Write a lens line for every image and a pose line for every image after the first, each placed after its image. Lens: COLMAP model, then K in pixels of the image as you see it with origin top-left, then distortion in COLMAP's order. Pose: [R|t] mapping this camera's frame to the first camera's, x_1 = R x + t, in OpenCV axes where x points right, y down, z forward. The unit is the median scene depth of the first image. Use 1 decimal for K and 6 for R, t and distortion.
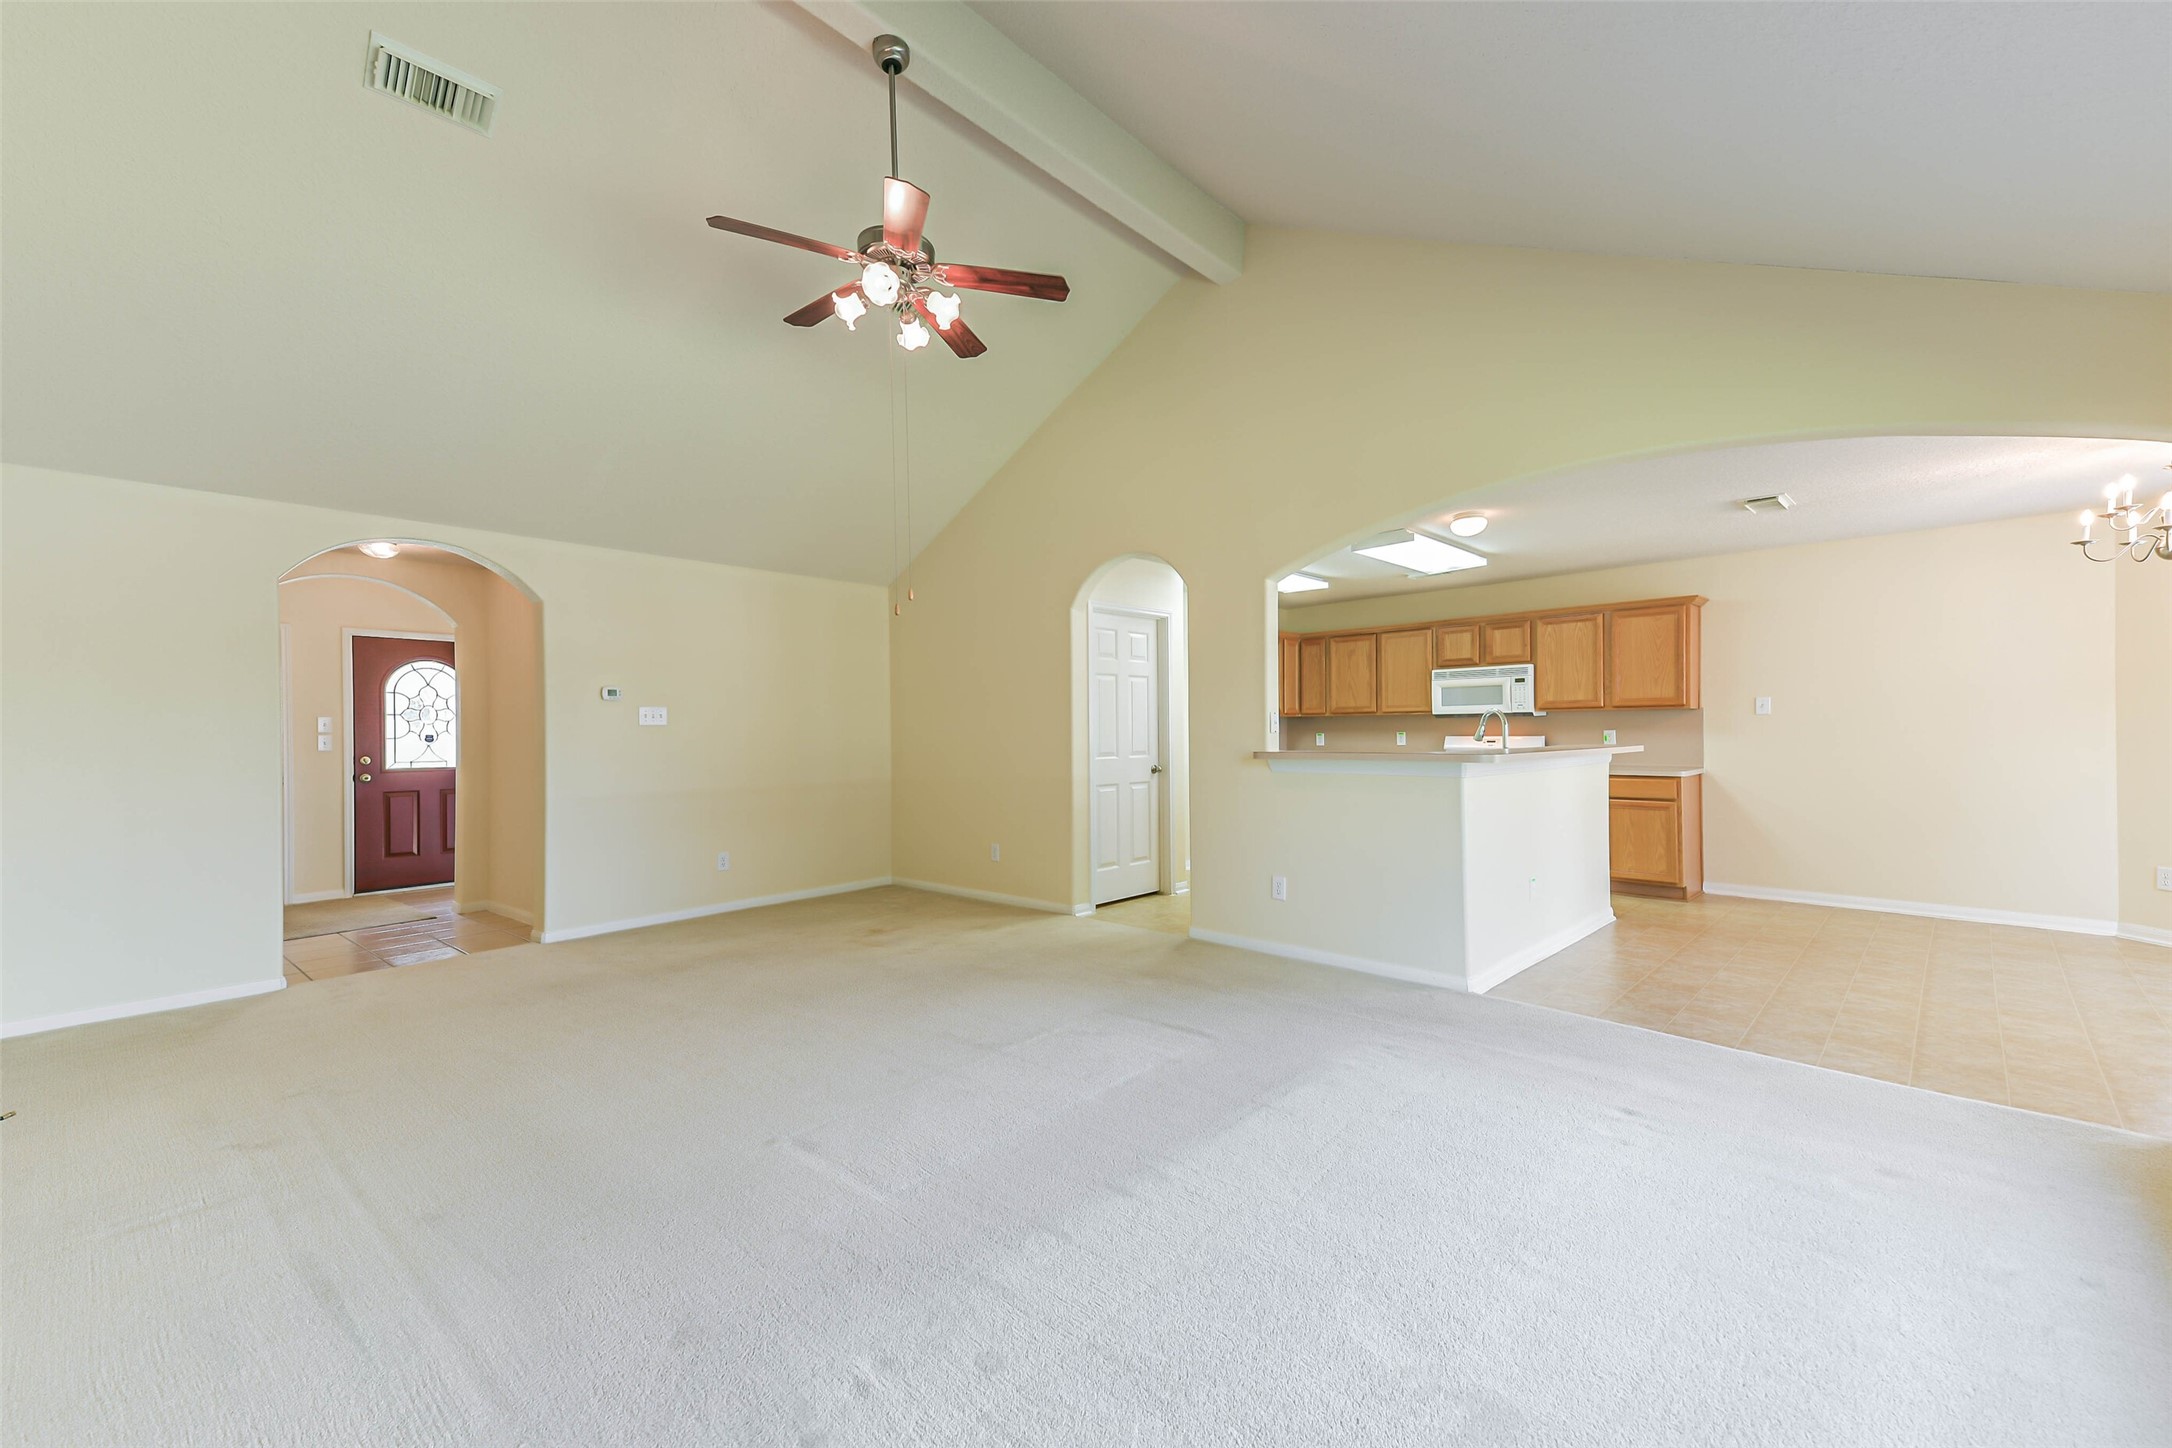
lens RADIAL K [[885.7, 0, 1085.7], [0, 885.7, 731.2], [0, 0, 1]] dist [0.115724, -0.031637]
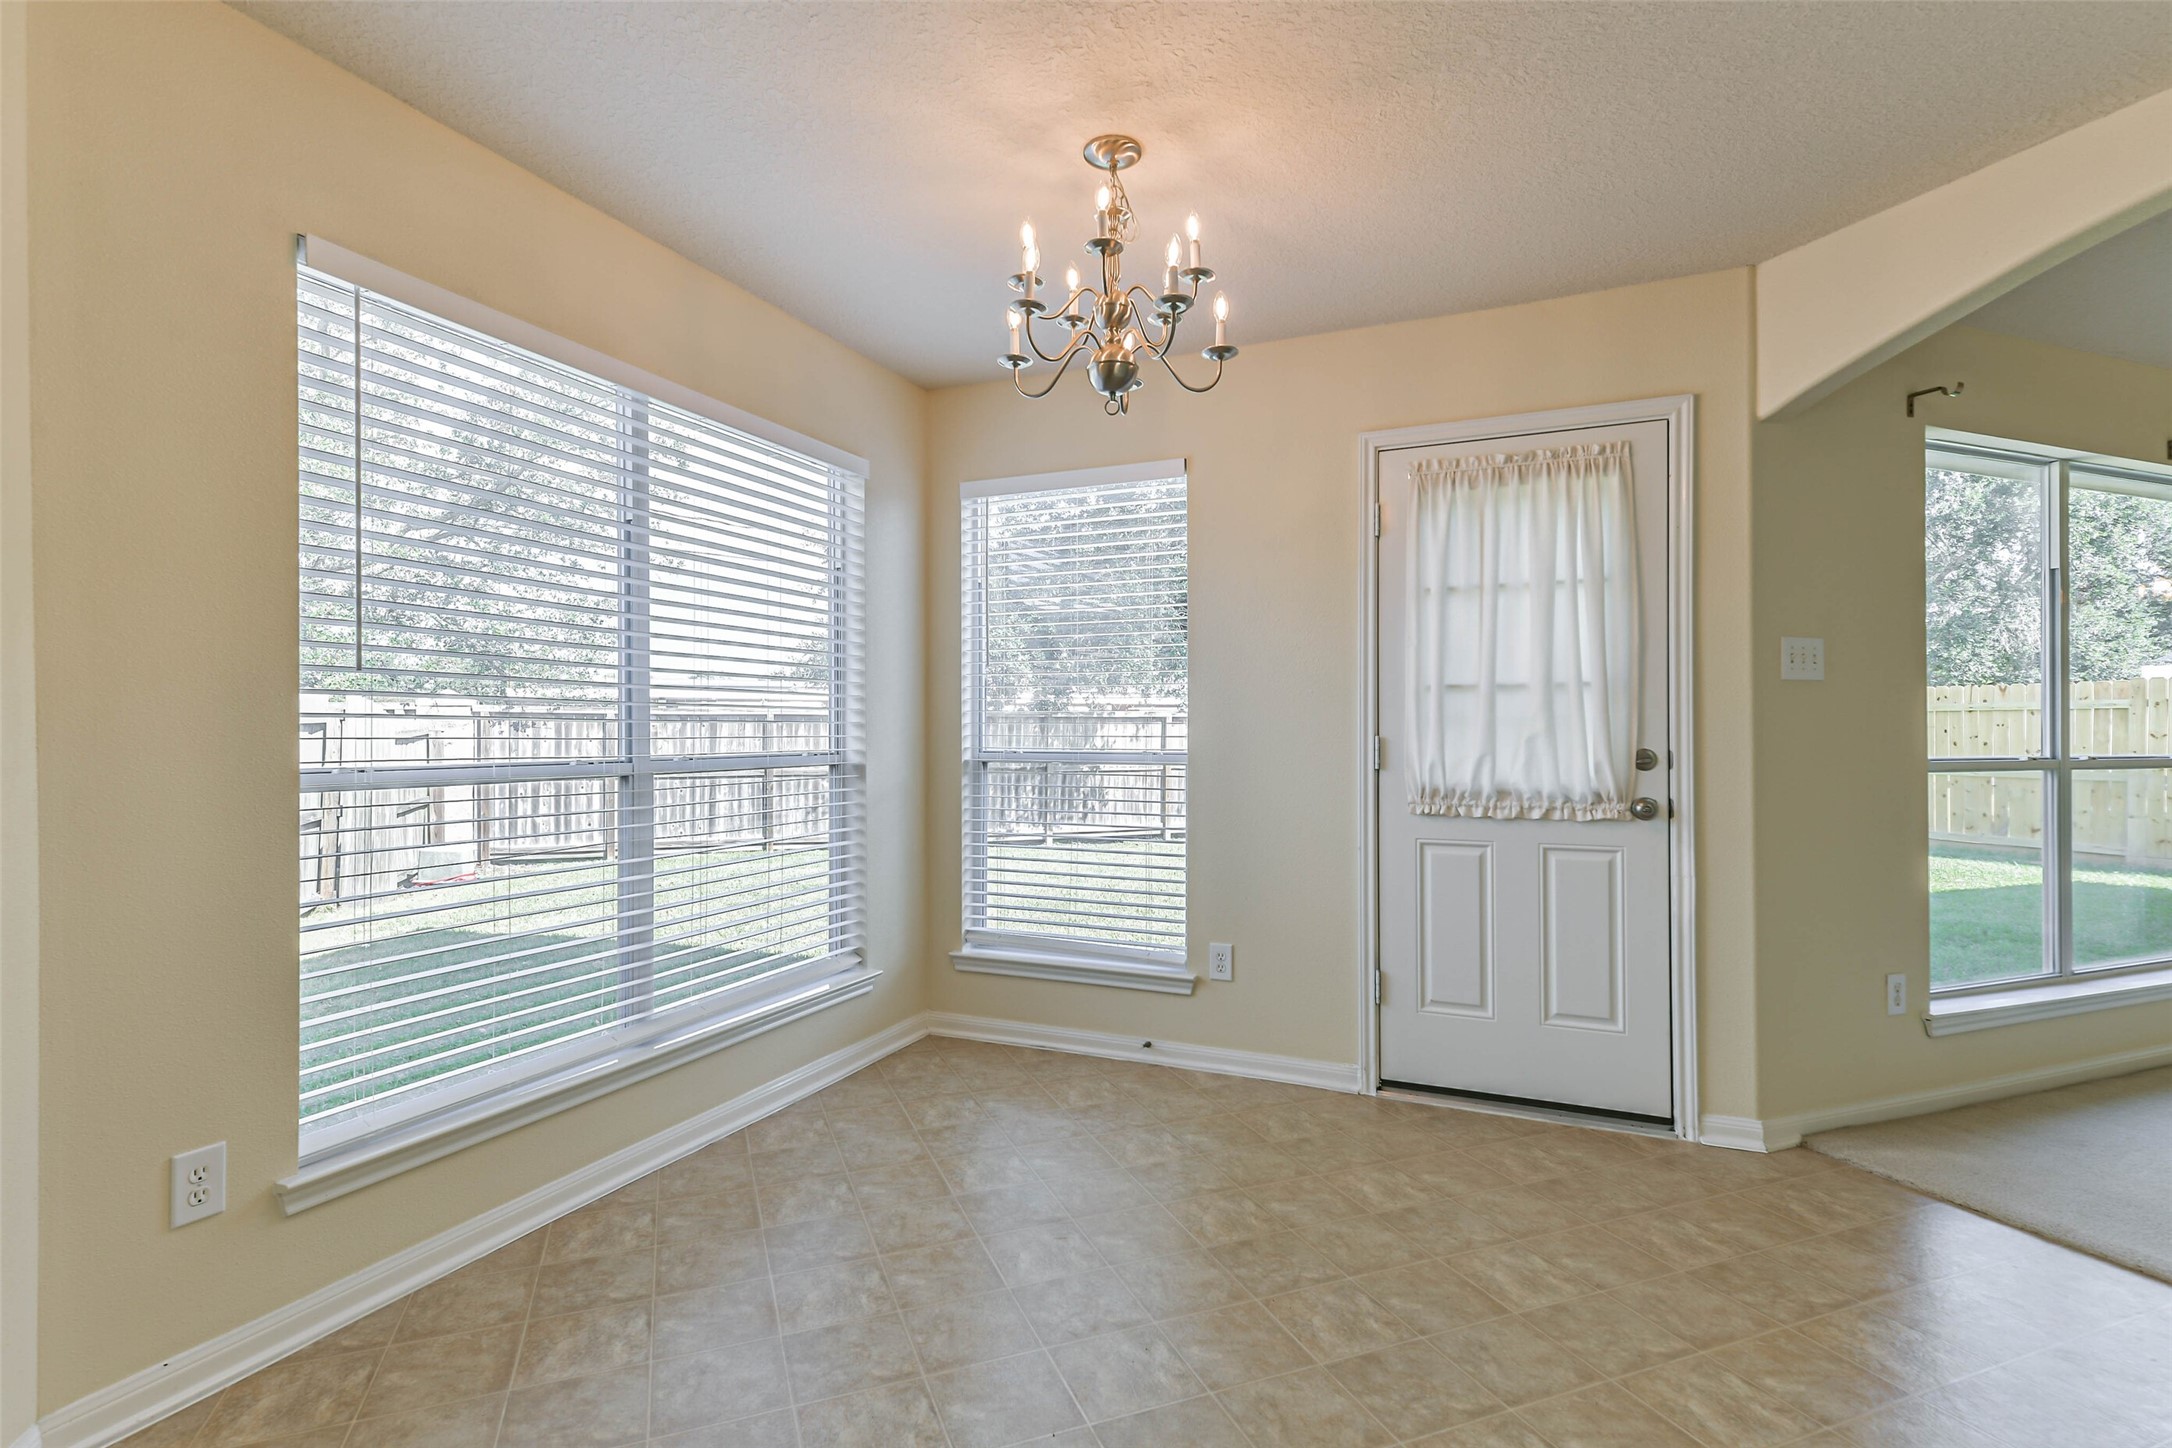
lens RADIAL K [[1048.4, 0, 1088.1], [0, 1048.4, 734.1], [0, 0, 1]] dist [0.015448, -0.000542]
pose [[-0.901880, 0.006107, 0.431944, 0.527083], [0.006776, 0.999977, 0.000010, 0.004555], [-0.431934, 0.002936, -0.901900, 0.898545]]
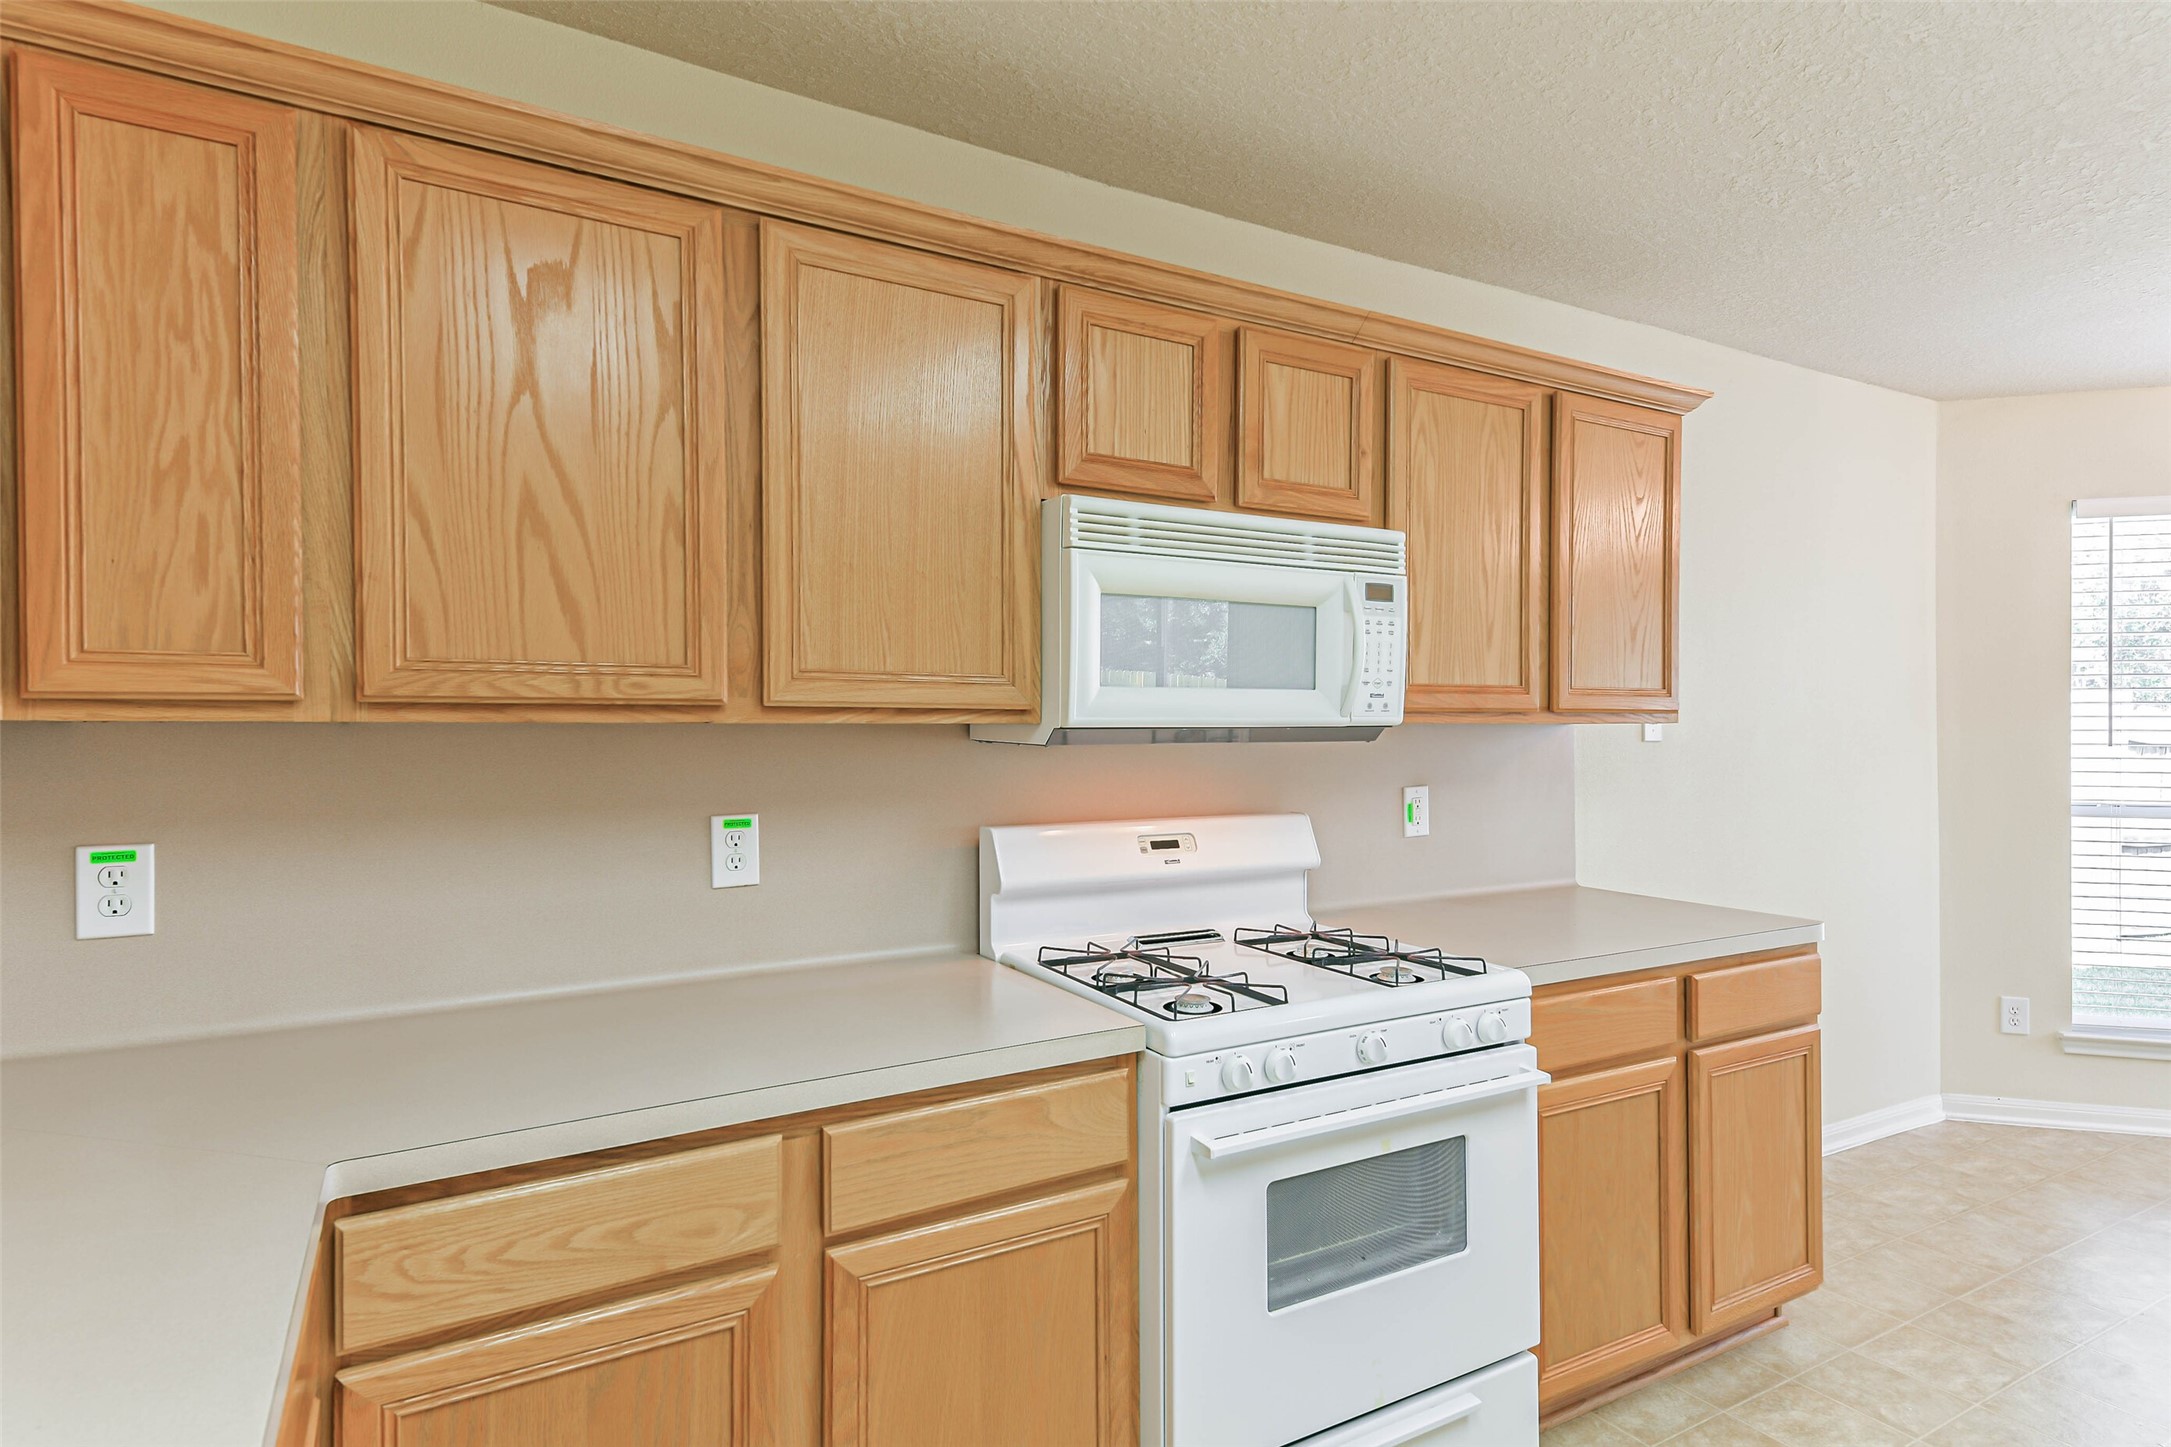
lens RADIAL K [[1140.5, 0, 1080.7], [0, 1140.5, 730.9], [0, 0, 1]] dist [0.063912, -0.032739]
pose [[0.293788, 0.005915, 0.955852, 0.169967], [-0.000818, 0.999982, -0.005937, -0.017987], [-0.955870, 0.000963, 0.293788, 1.019357]]
